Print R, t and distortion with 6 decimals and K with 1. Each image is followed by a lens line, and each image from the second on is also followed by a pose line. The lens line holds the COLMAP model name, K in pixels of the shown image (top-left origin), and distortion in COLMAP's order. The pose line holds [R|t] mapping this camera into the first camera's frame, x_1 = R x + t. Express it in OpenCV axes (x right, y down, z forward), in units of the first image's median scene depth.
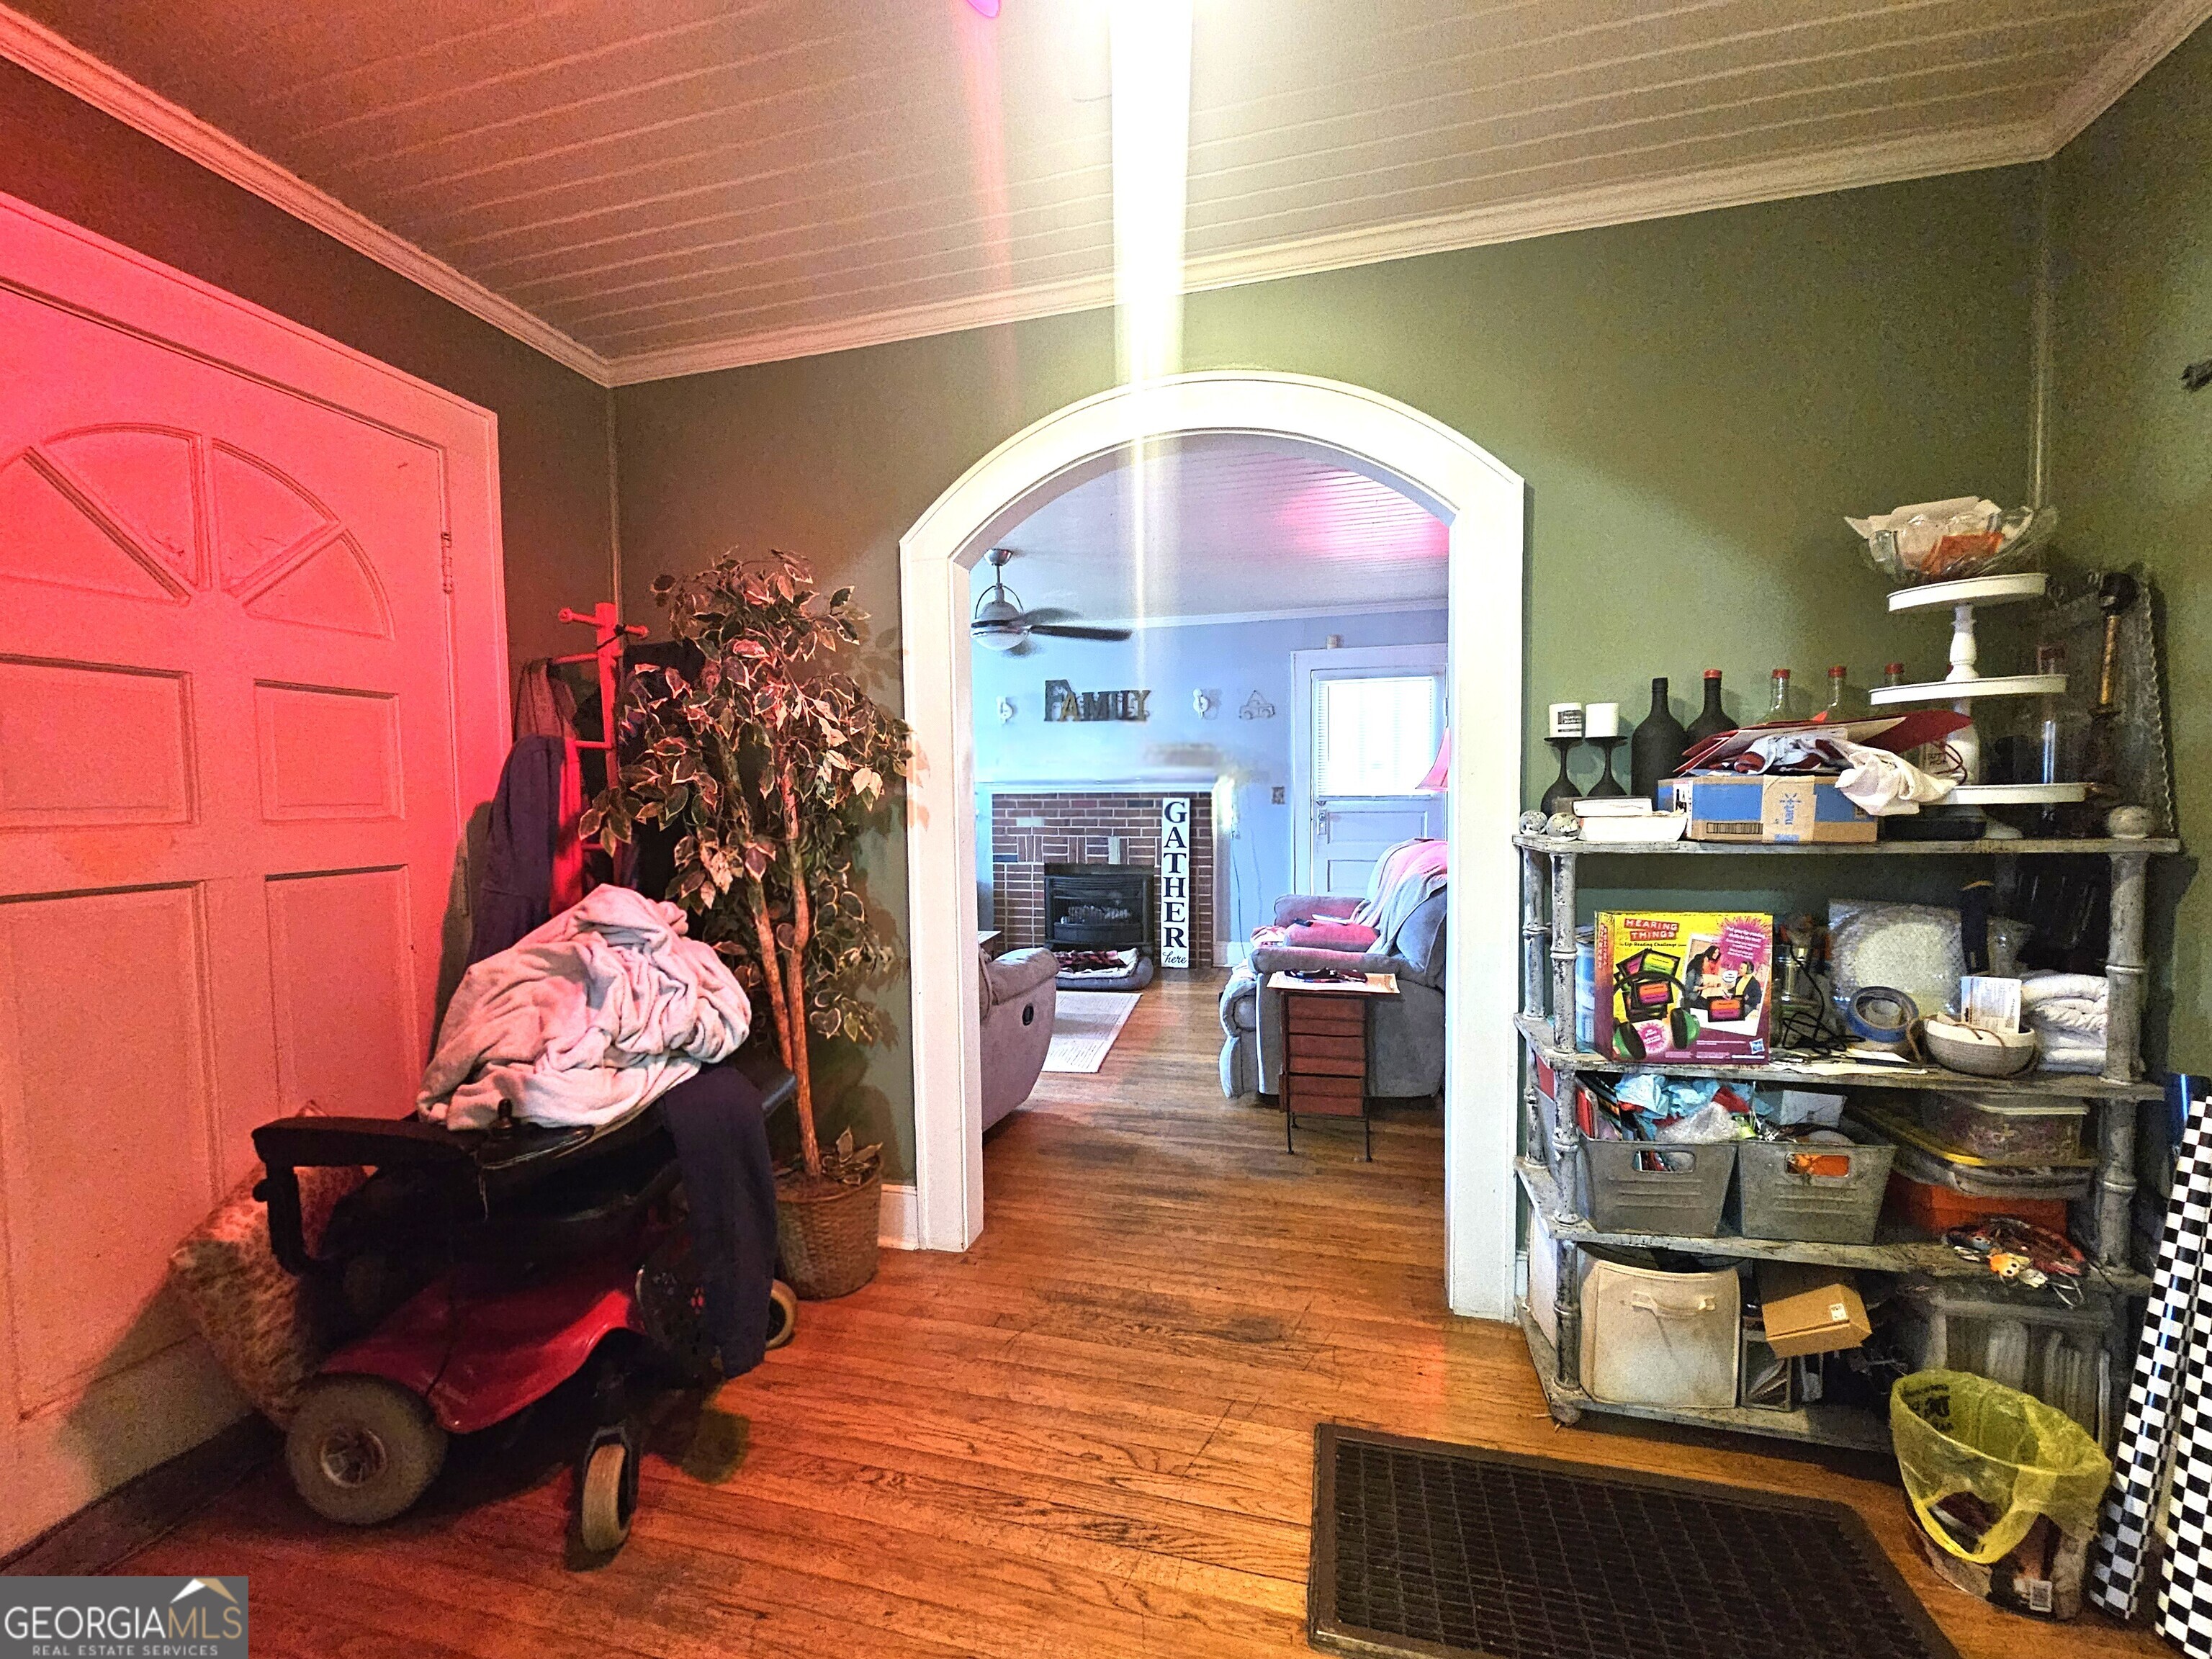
lens RADIAL K [[903.3, 0, 1100.7], [0, 903.3, 835.7], [0, 0, 1]] dist [-0.000279, -0.000095]
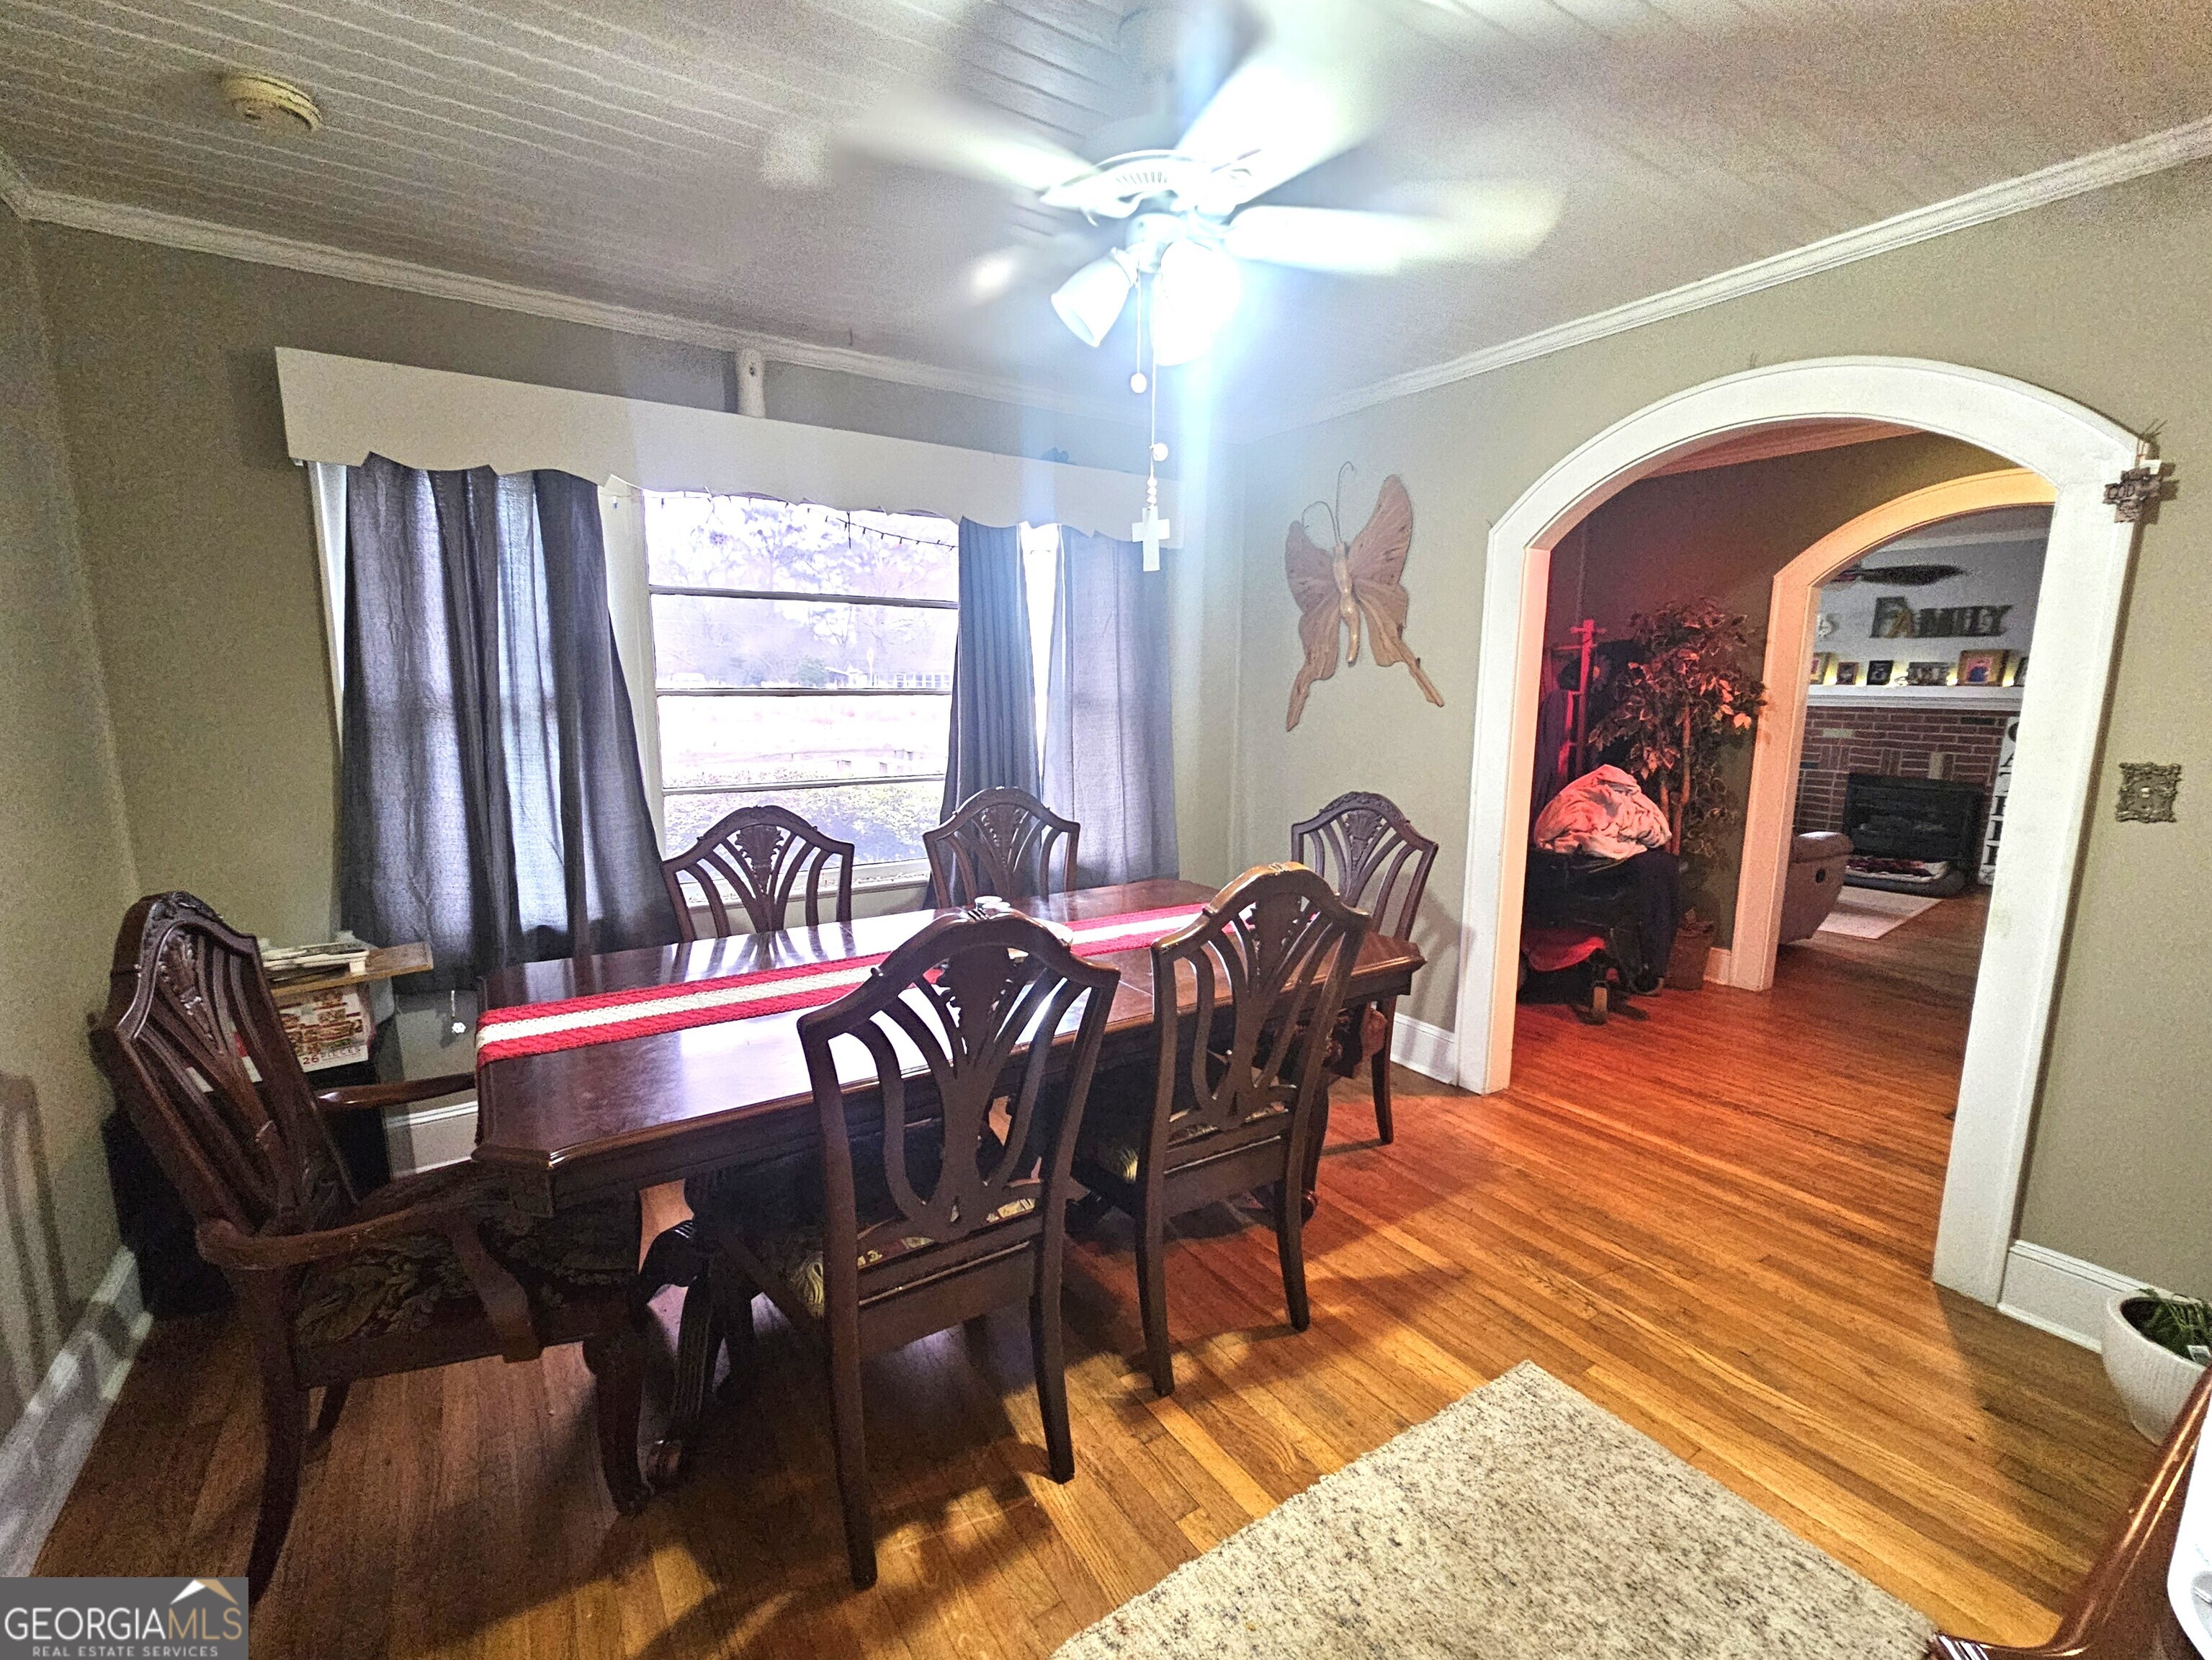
lens RADIAL K [[961.7, 0, 1101.8], [0, 961.7, 835.5], [0, 0, 1]] dist [-0.000300, -0.000072]
pose [[0.749251, 0.124789, -0.650423, 0.025972], [-0.045764, 0.989496, 0.137126, -0.012029], [0.660703, -0.072976, 0.747092, -0.467302]]
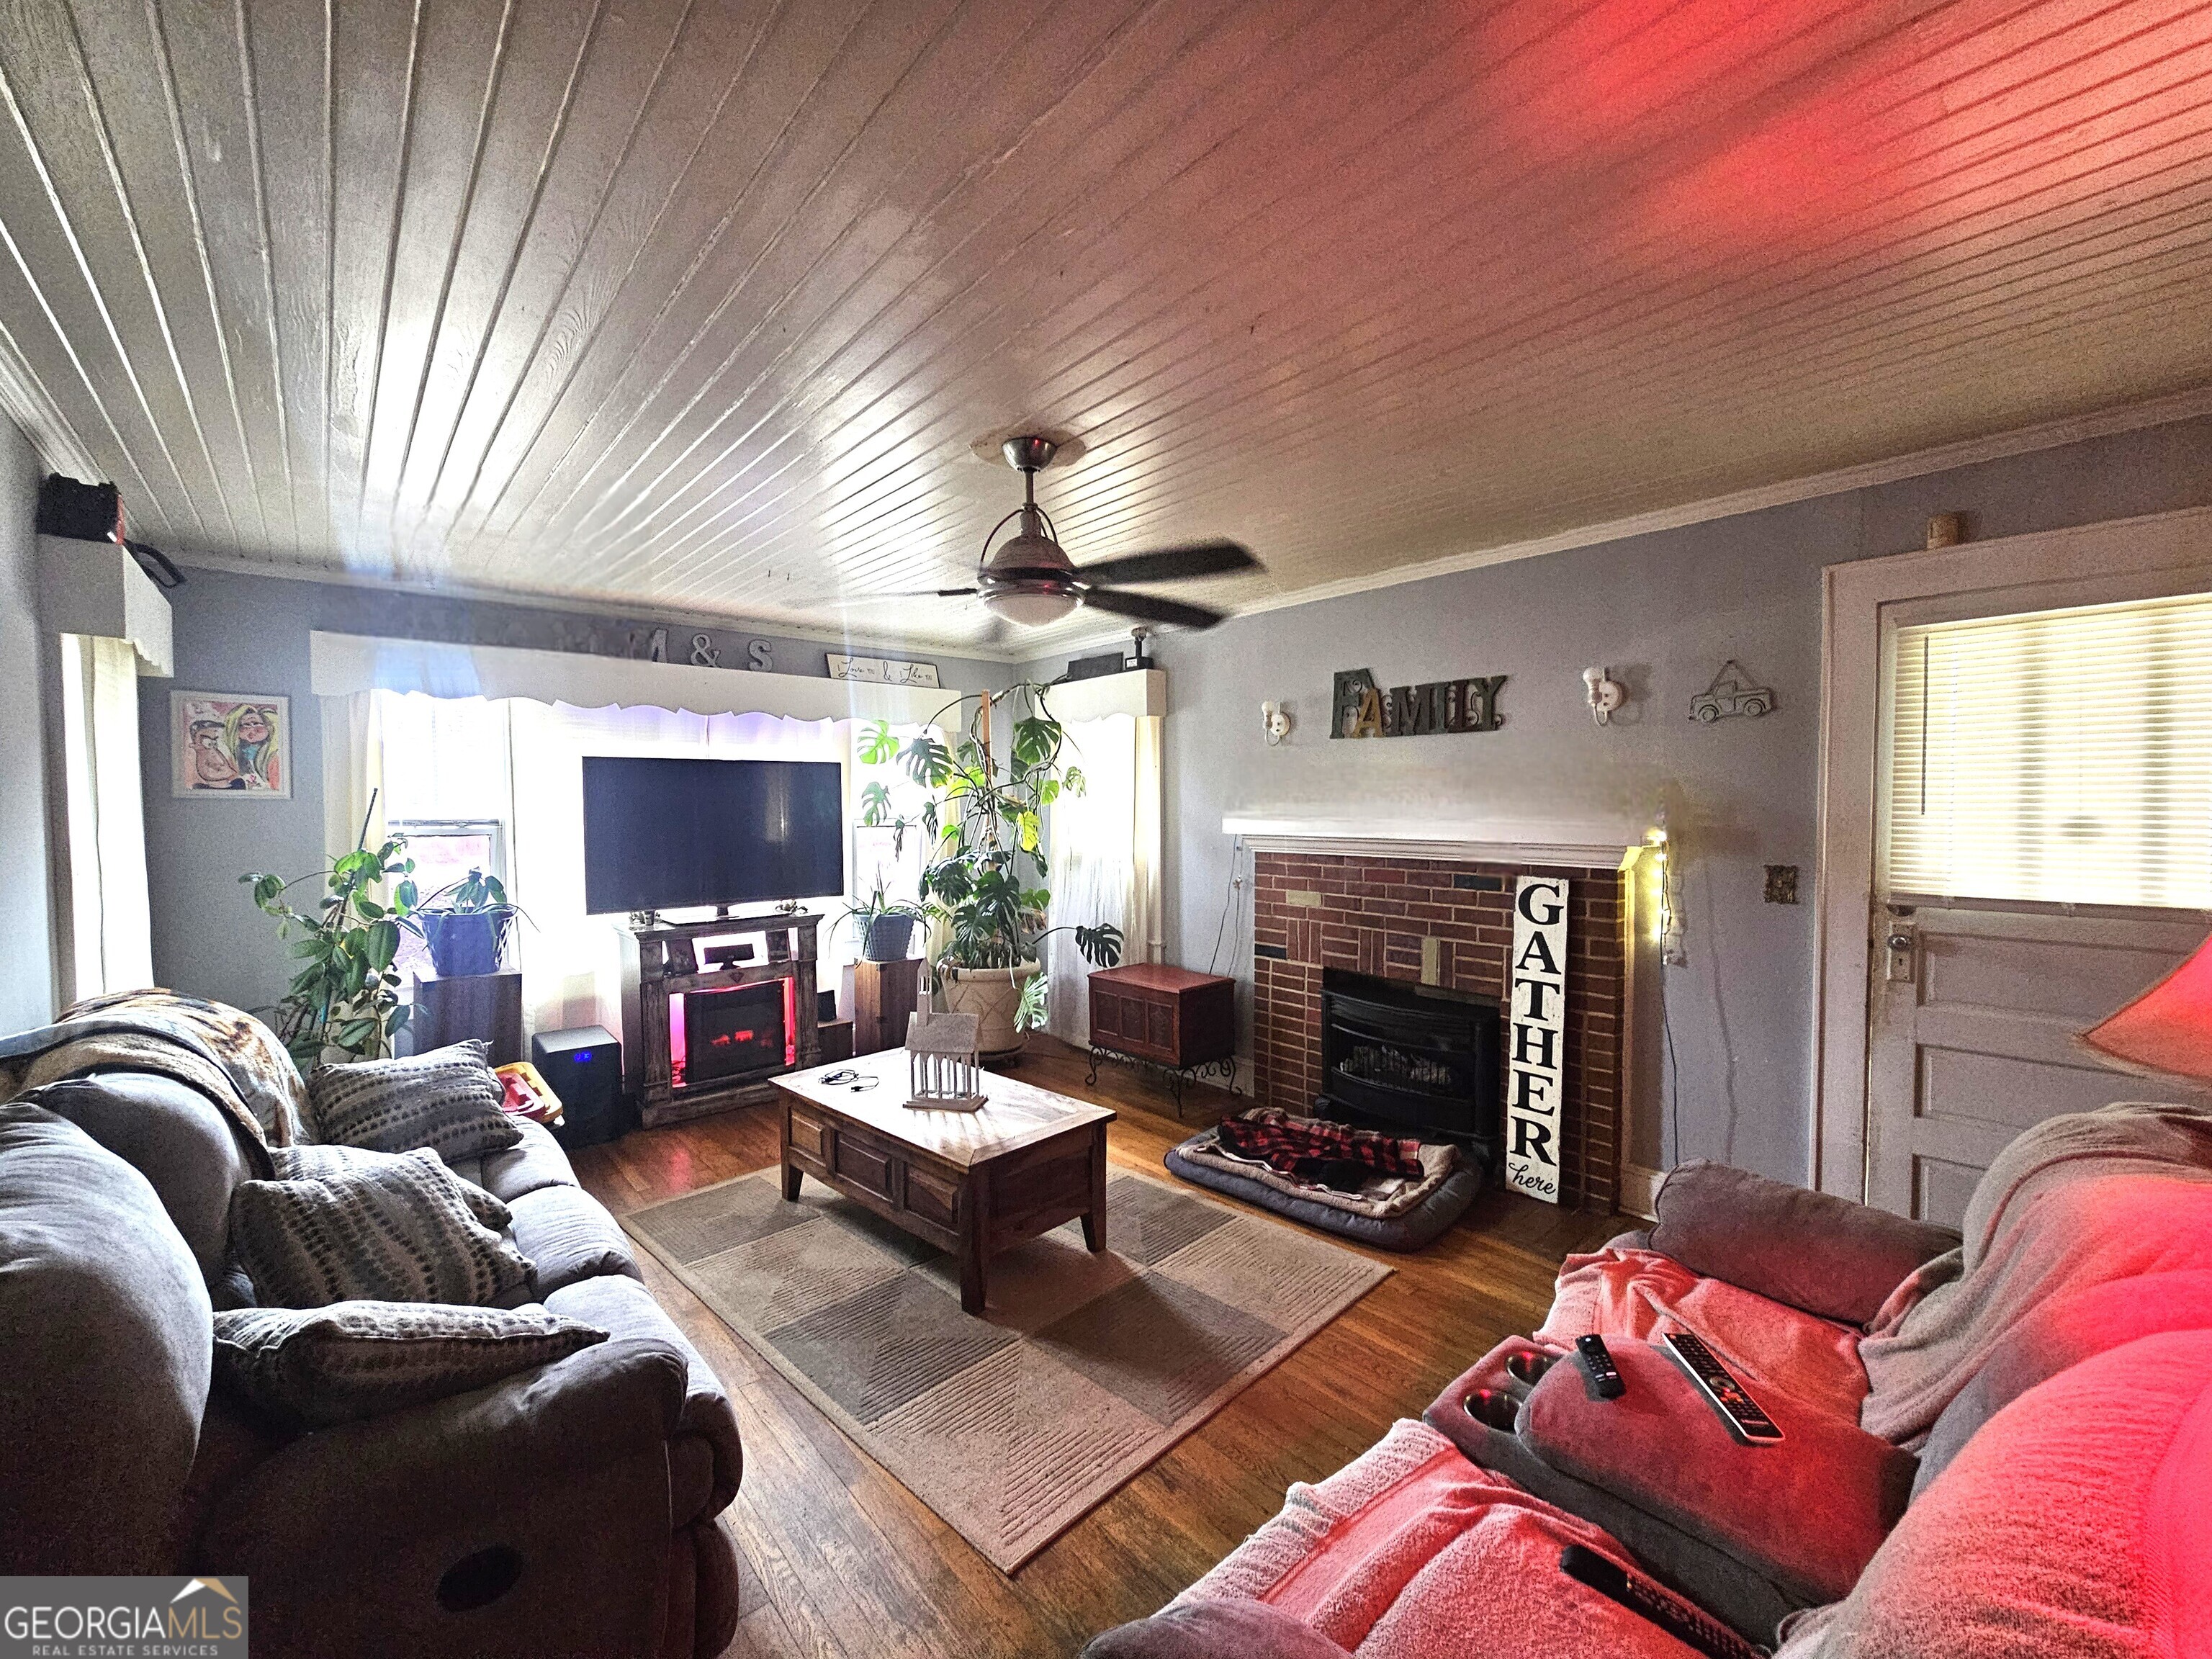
lens RADIAL K [[903.3, 0, 1099.5], [0, 903.3, 833.3], [0, 0, 1]] dist [-0.000279, -0.000095]
pose [[0.820212, 0.024770, -0.571523, 0.172362], [-0.029466, 0.999565, 0.001033, -0.060396], [0.571300, 0.015993, 0.820585, 0.419826]]
